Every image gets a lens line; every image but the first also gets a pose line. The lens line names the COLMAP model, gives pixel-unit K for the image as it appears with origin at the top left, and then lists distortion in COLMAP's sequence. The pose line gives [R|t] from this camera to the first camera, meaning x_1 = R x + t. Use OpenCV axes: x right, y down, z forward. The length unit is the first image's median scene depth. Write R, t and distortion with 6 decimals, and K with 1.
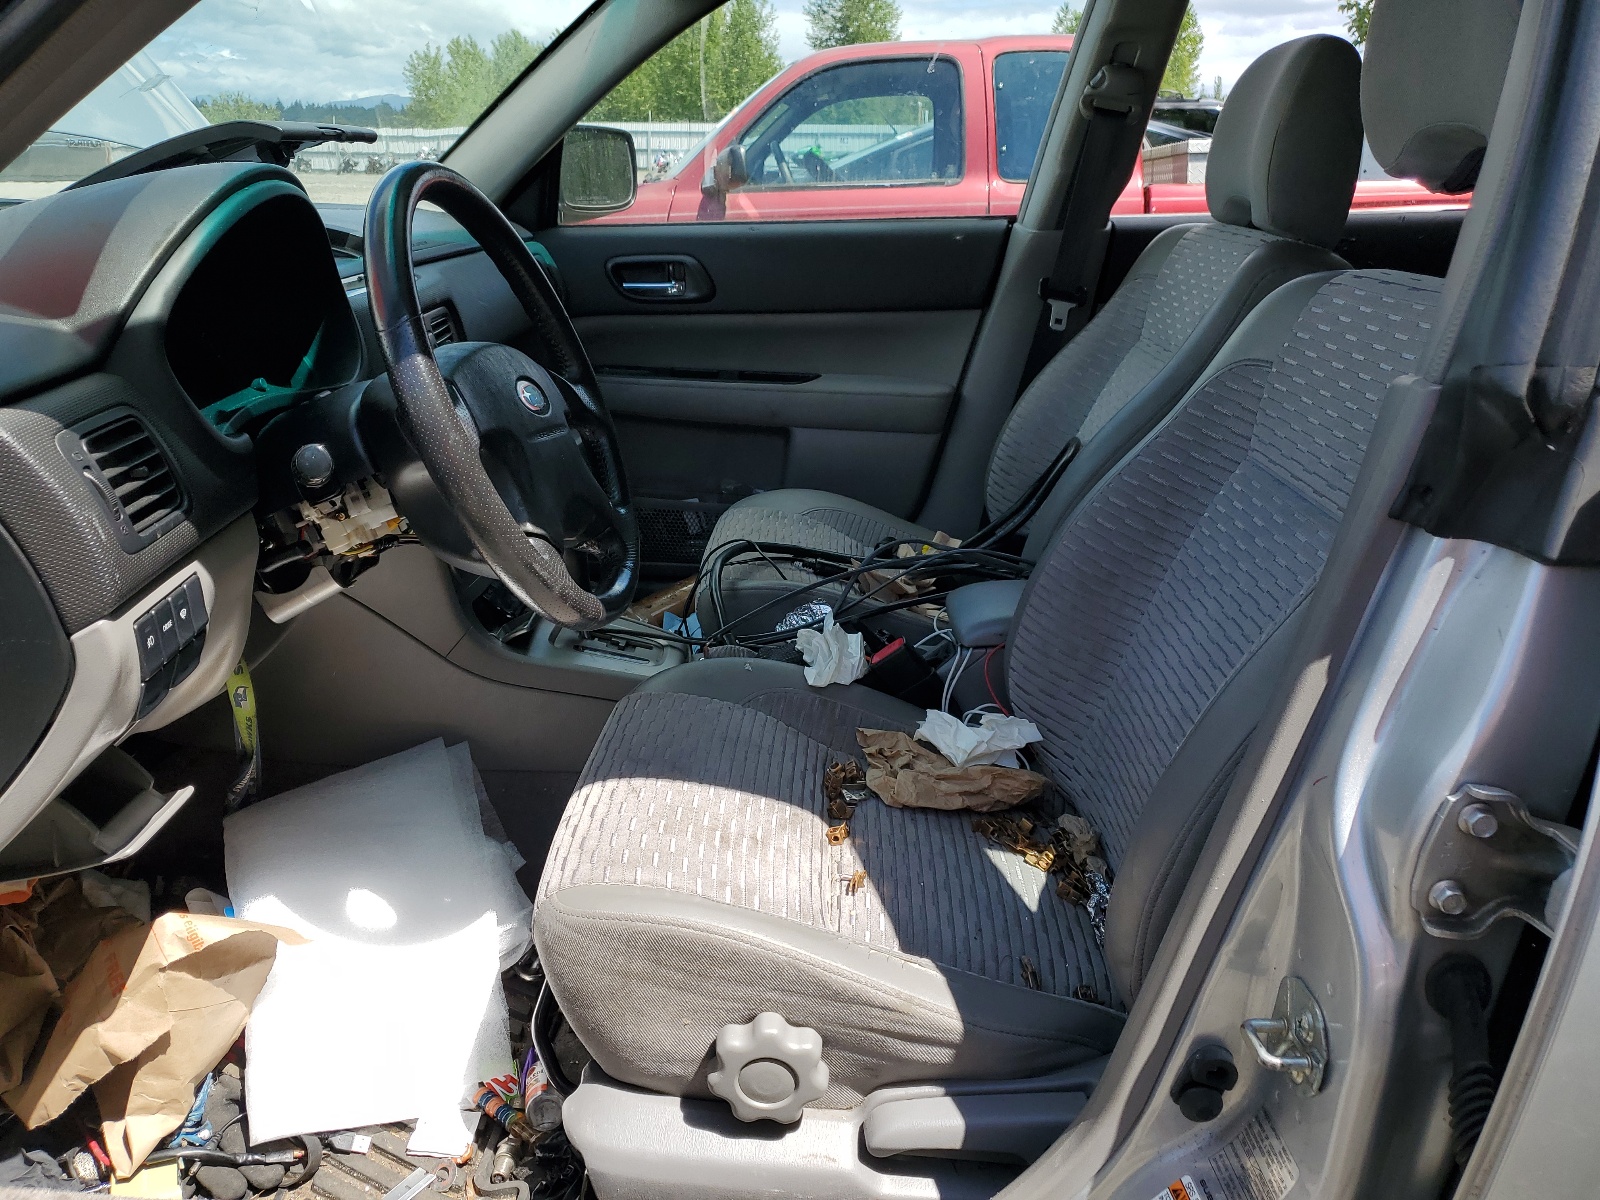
lens RADIAL K [[1243.6, 0, 800.0], [0, 1243.6, 600.0], [0, 0, 1]] dist [-0.034030, -0.000058]
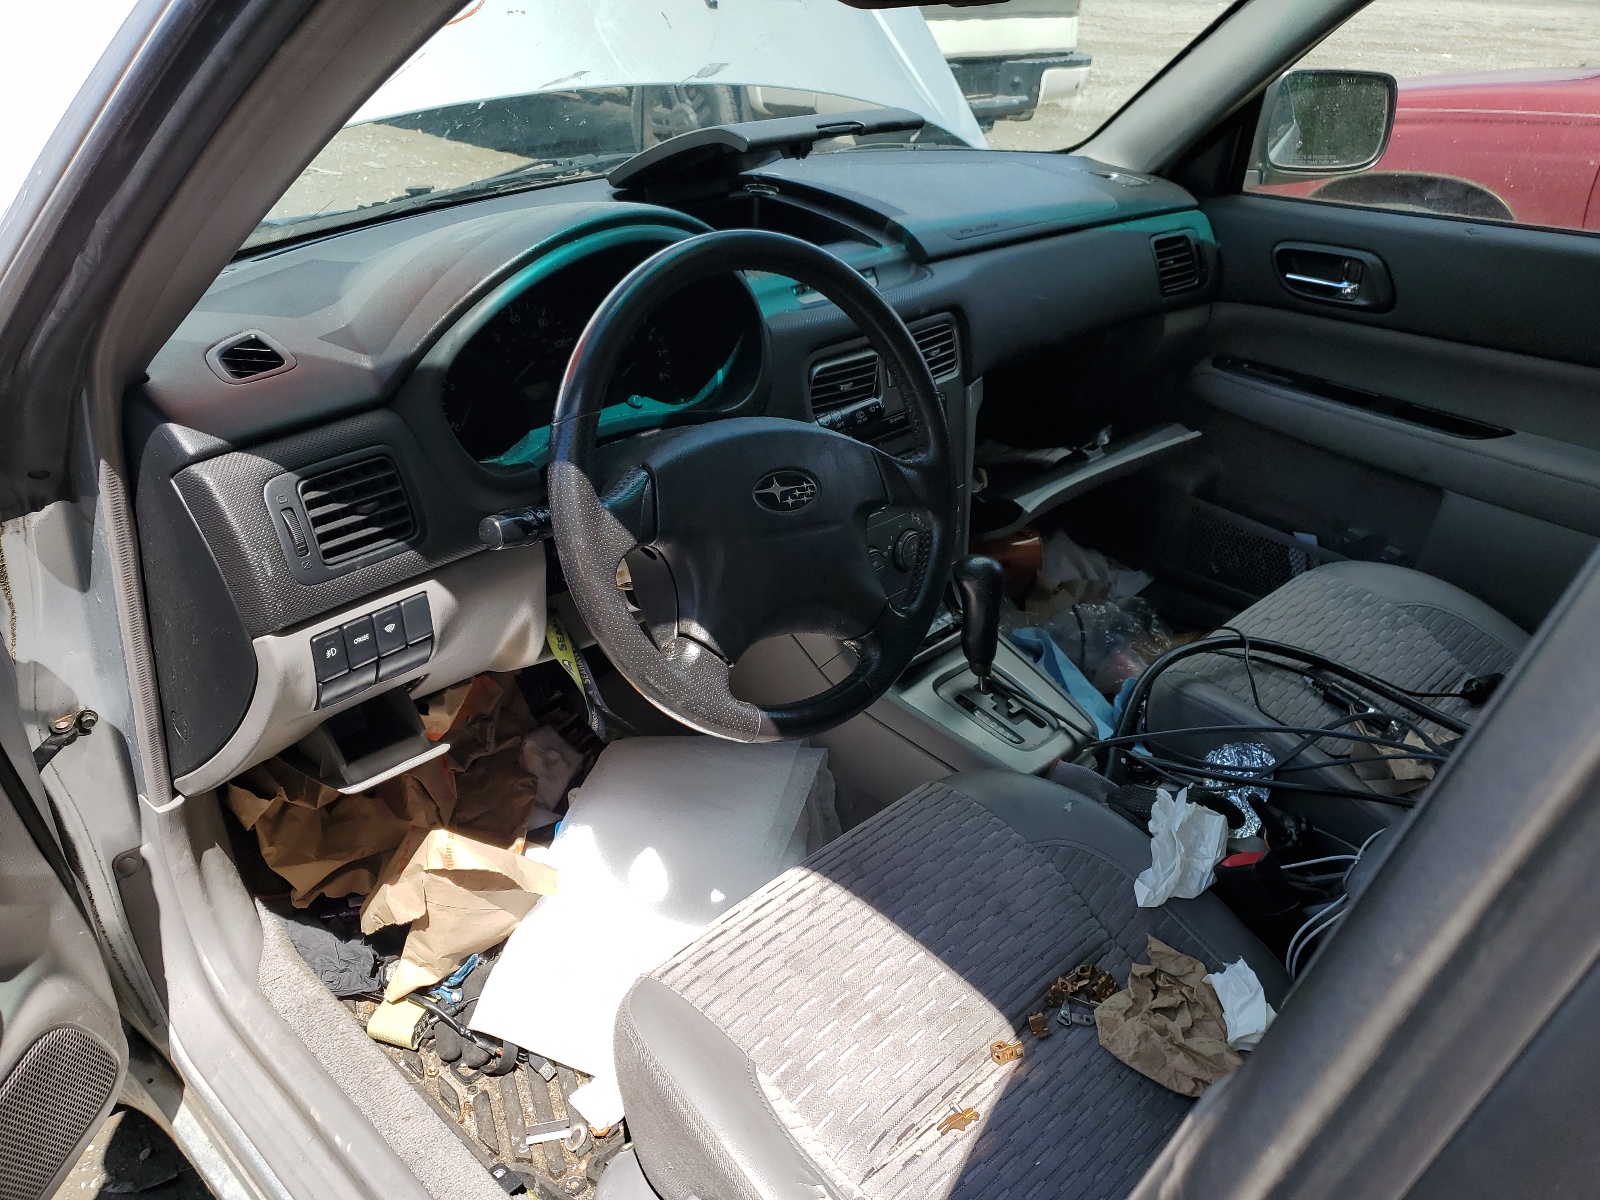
lens RADIAL K [[1243.6, 0, 800.0], [0, 1243.6, 600.0], [0, 0, 1]] dist [-0.034030, -0.000058]
pose [[0.732722, 0.321806, -0.599633, 0.382732], [-0.242419, 0.946754, 0.211871, -0.288253], [0.635886, -0.009880, 0.771720, 0.284842]]
